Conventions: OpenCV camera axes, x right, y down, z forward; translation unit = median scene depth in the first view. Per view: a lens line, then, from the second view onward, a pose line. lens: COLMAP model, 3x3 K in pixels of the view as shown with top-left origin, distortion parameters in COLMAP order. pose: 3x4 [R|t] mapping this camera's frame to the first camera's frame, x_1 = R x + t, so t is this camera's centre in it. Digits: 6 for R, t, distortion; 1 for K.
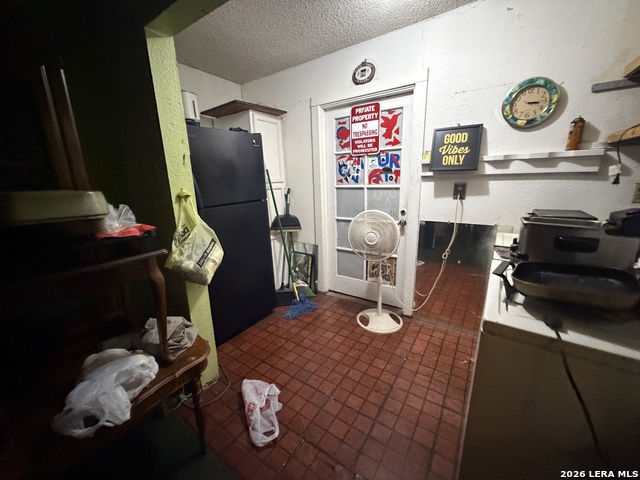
lens RADIAL K [[255.3, 0, 317.4], [0, 255.3, 237.9], [0, 0, 1]] dist [-0.000356, -0.000081]
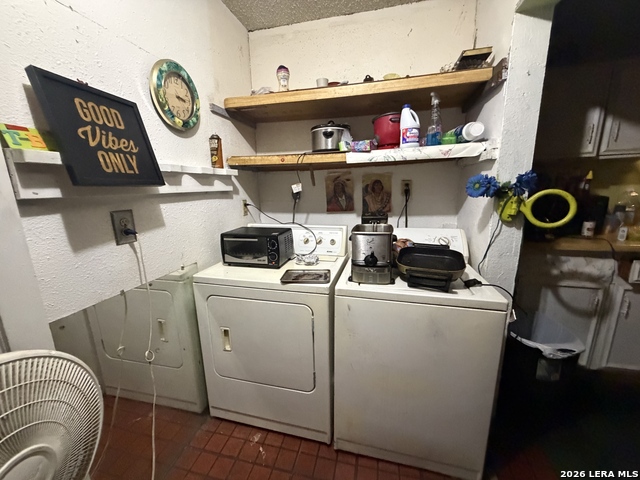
lens RADIAL K [[255.3, 0, 316.9], [0, 255.3, 240.2], [0, 0, 1]] dist [-0.000356, -0.000081]
pose [[-0.364457, -0.159967, 0.917377, -0.044016], [0.246838, 0.933301, 0.260808, -0.200315], [-0.897910, 0.321497, -0.300662, 0.833873]]
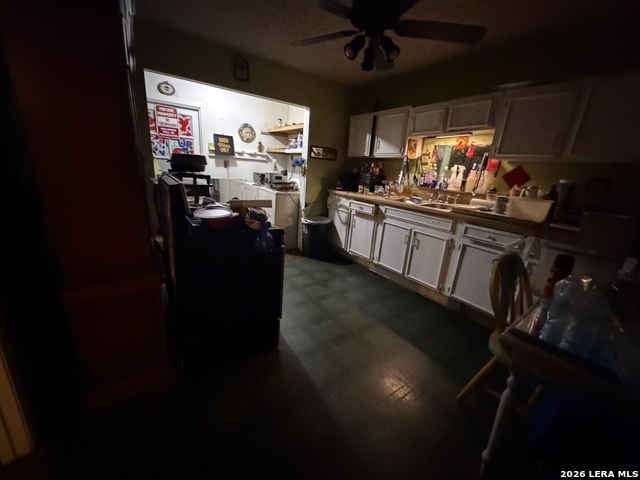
lens RADIAL K [[255.3, 0, 324.0], [0, 255.3, 240.3], [0, 0, 1]] dist [-0.000356, -0.000081]
pose [[0.312433, -0.216384, 0.924967, -1.422028], [0.133164, 0.974073, 0.182892, 0.174853], [-0.940560, 0.066031, 0.333147, -0.520312]]
